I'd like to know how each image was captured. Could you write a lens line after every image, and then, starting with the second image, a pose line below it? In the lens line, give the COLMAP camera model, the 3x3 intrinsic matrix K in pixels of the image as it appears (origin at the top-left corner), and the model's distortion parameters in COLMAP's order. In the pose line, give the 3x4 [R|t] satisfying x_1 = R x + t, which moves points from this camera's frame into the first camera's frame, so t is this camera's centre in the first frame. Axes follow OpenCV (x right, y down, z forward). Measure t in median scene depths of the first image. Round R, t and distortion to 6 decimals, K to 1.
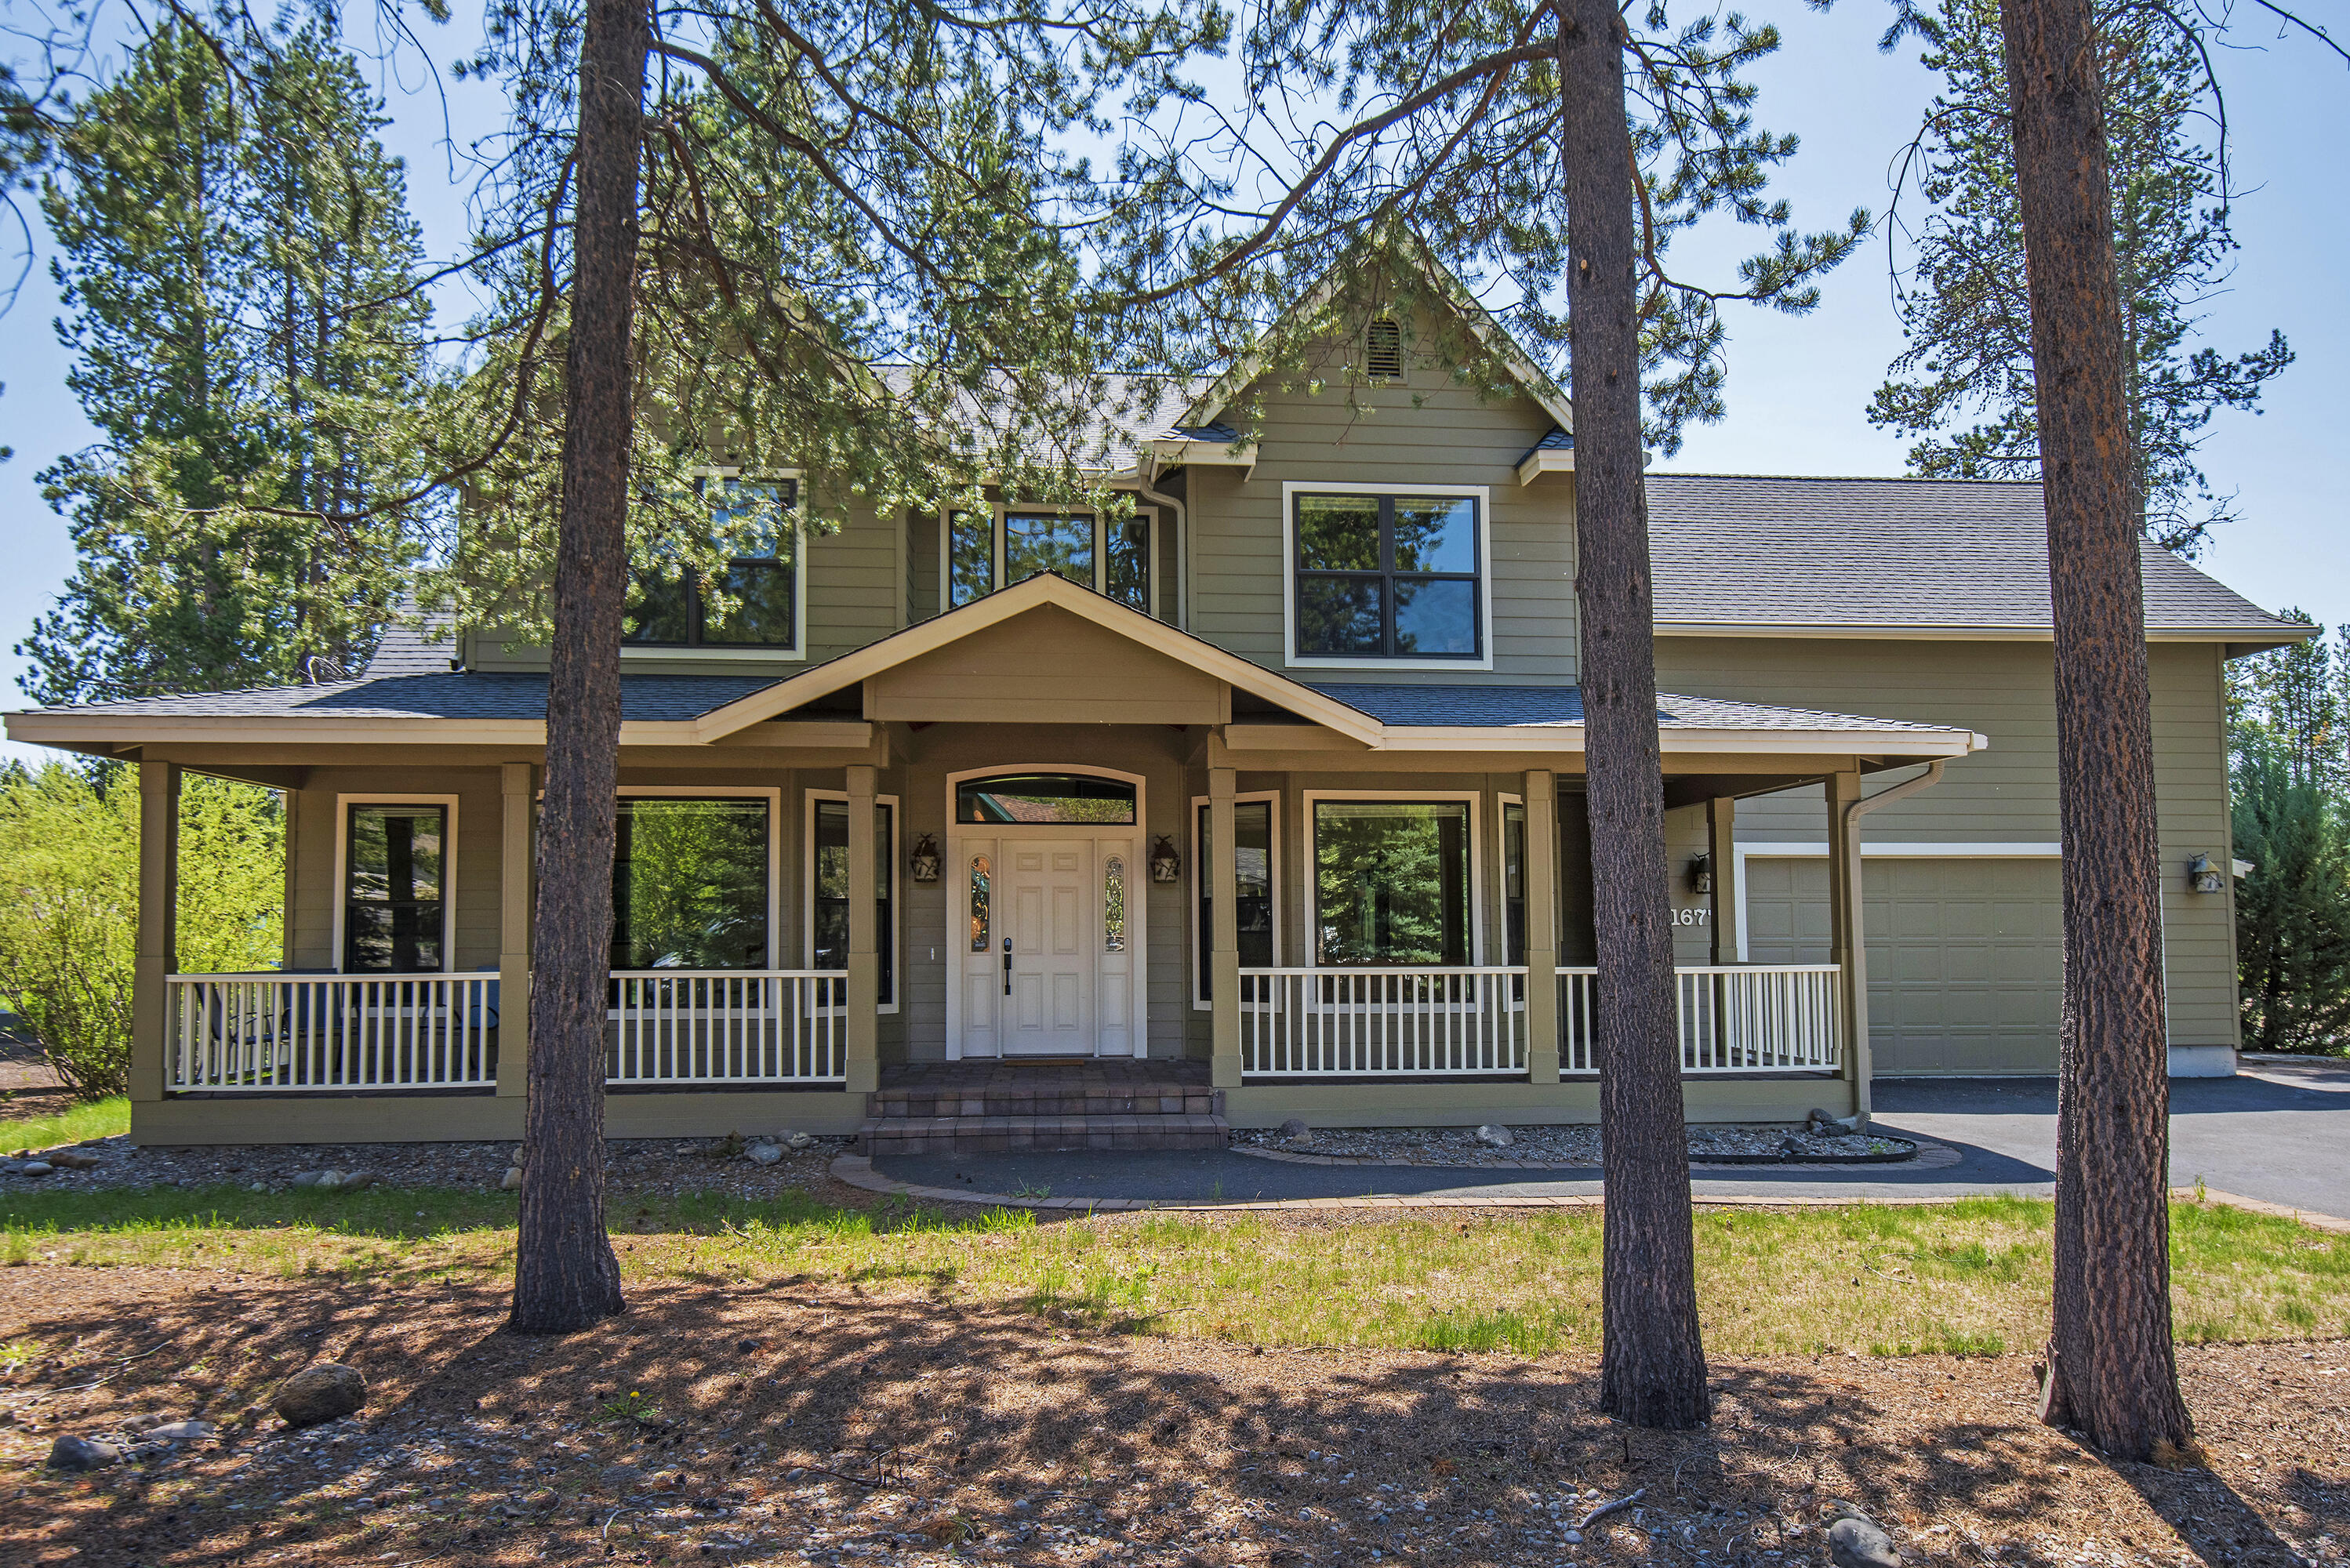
lens RADIAL K [[1749.9, 0, 1175.0], [0, 1749.9, 784.0], [0, 0, 1]] dist [0.022296, -0.000765]
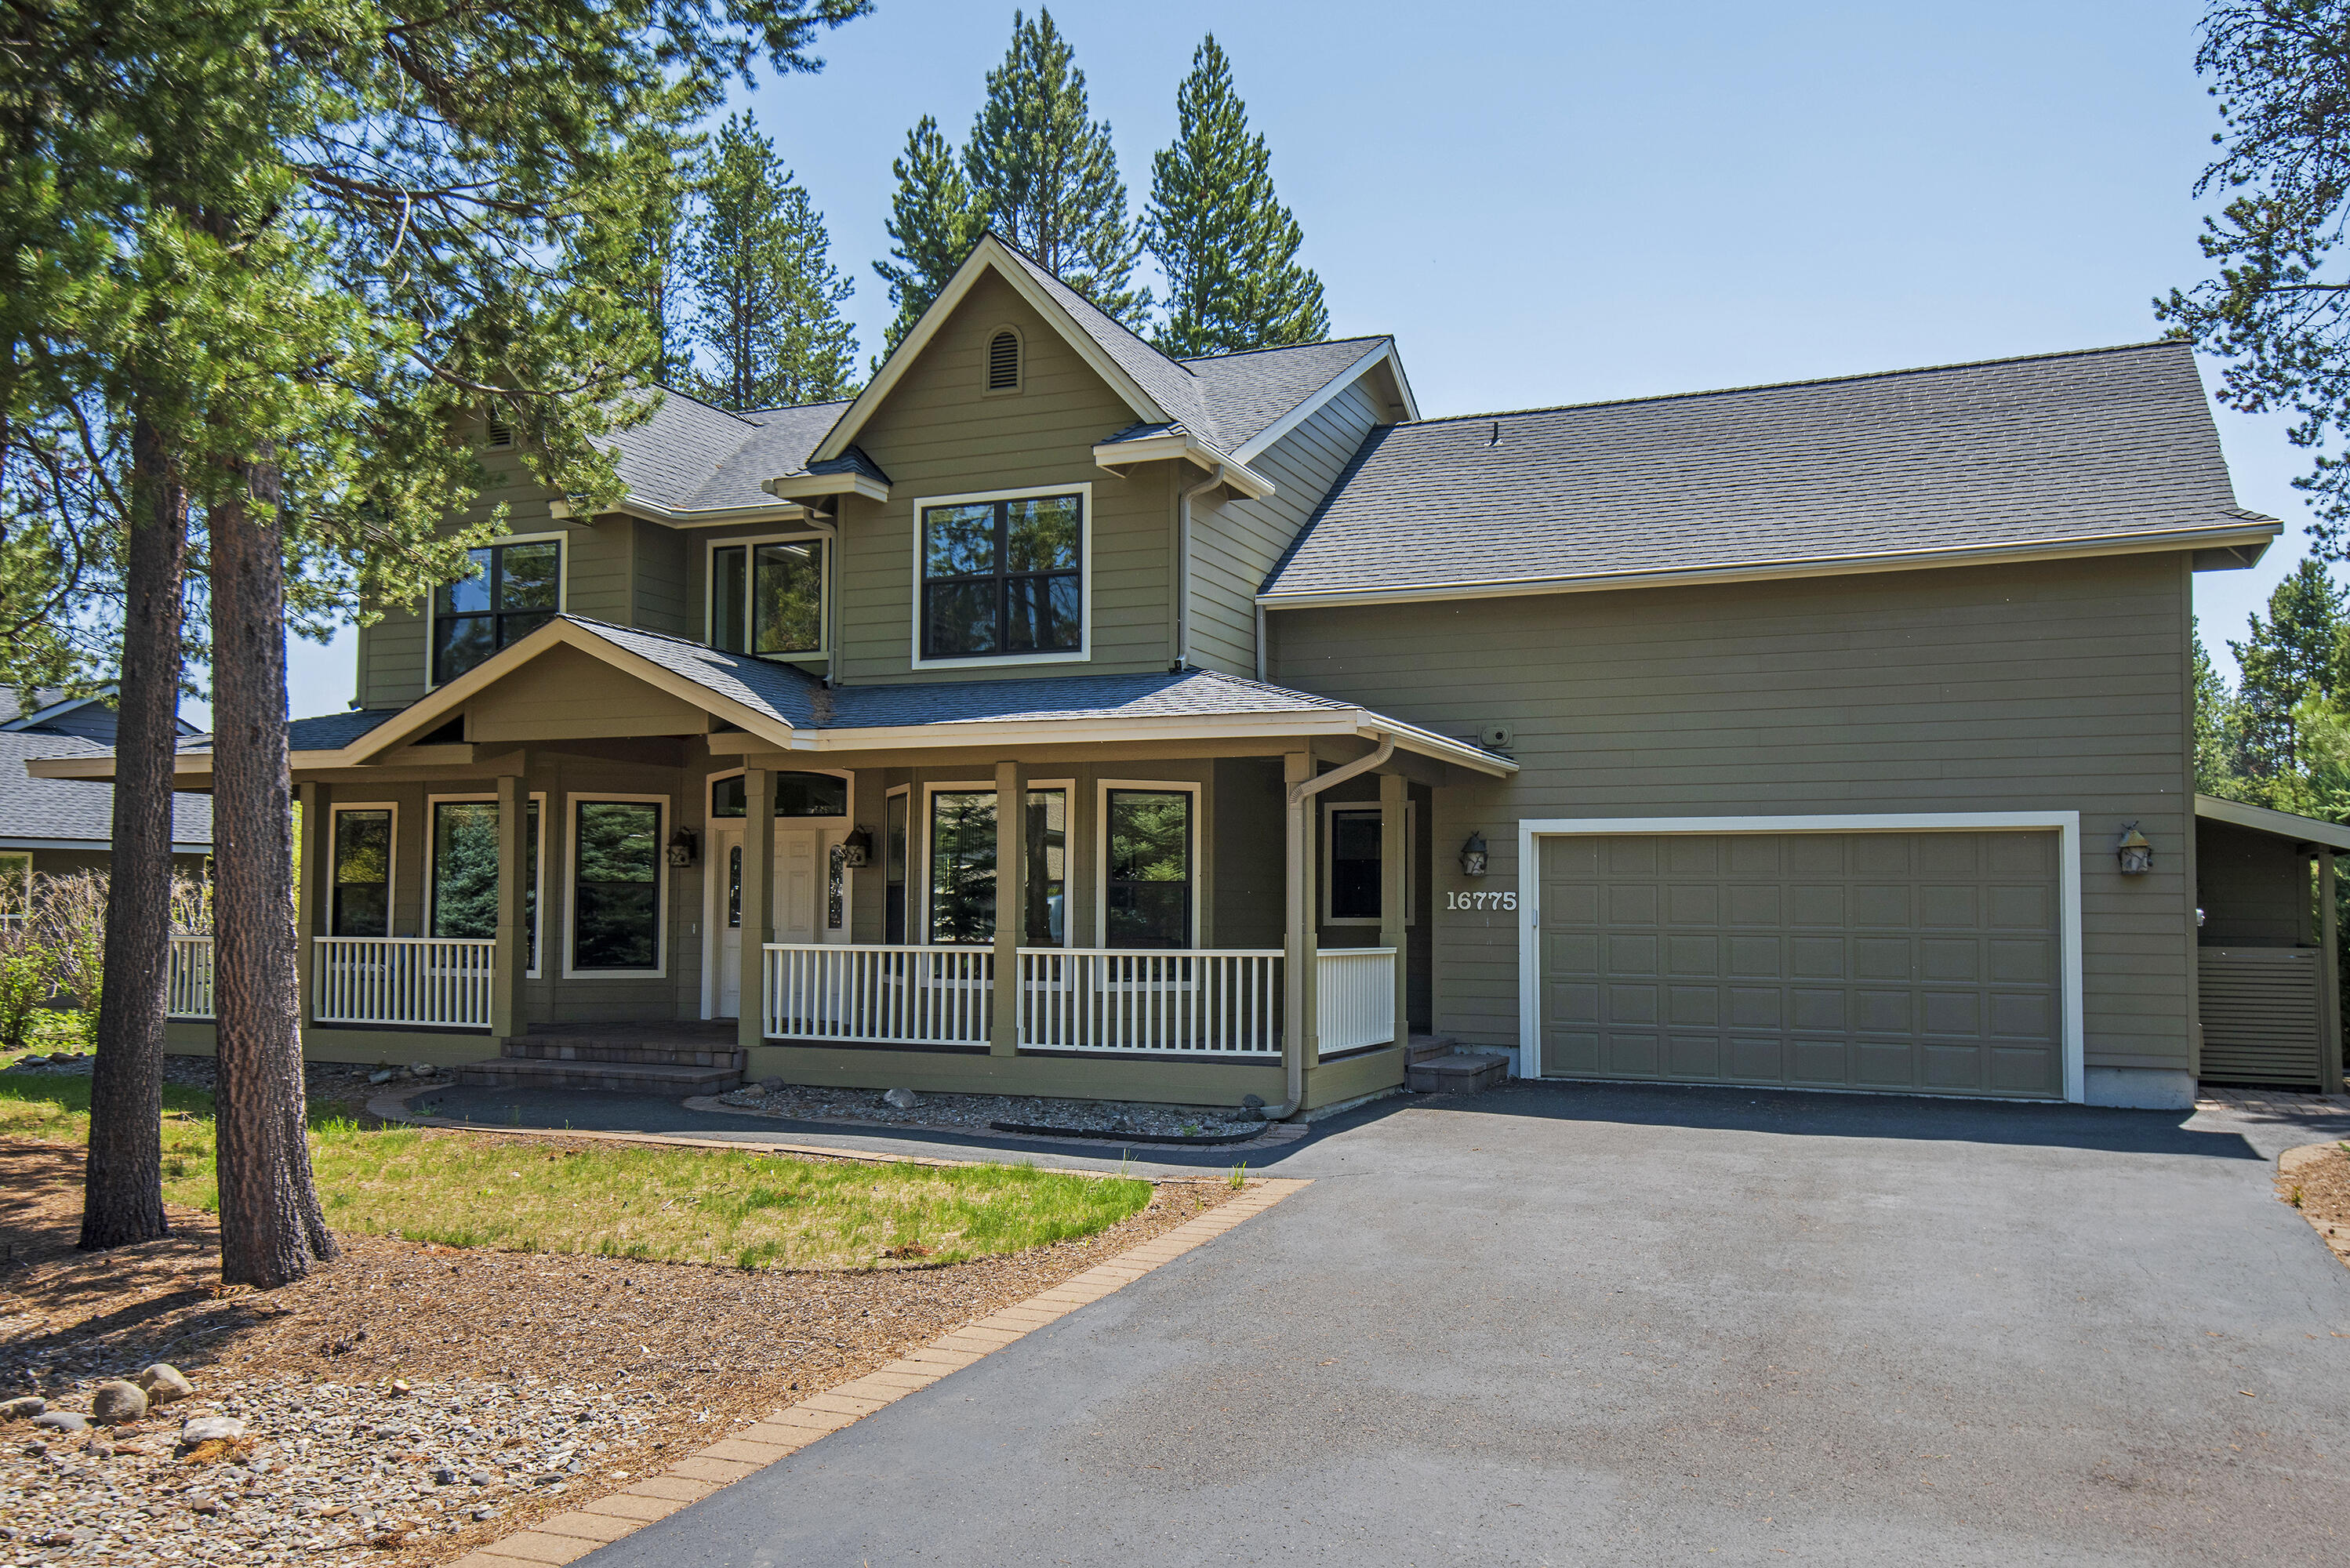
lens RADIAL K [[1838.4, 0, 1175.1], [0, 1838.4, 824.0], [0, 0, 1]] dist [0.002224, 0.002161]
pose [[0.873763, -0.016277, -0.486080, 0.753847], [0.033241, 0.999101, 0.026297, 0.004159], [0.485215, -0.039135, 0.873519, 0.075637]]
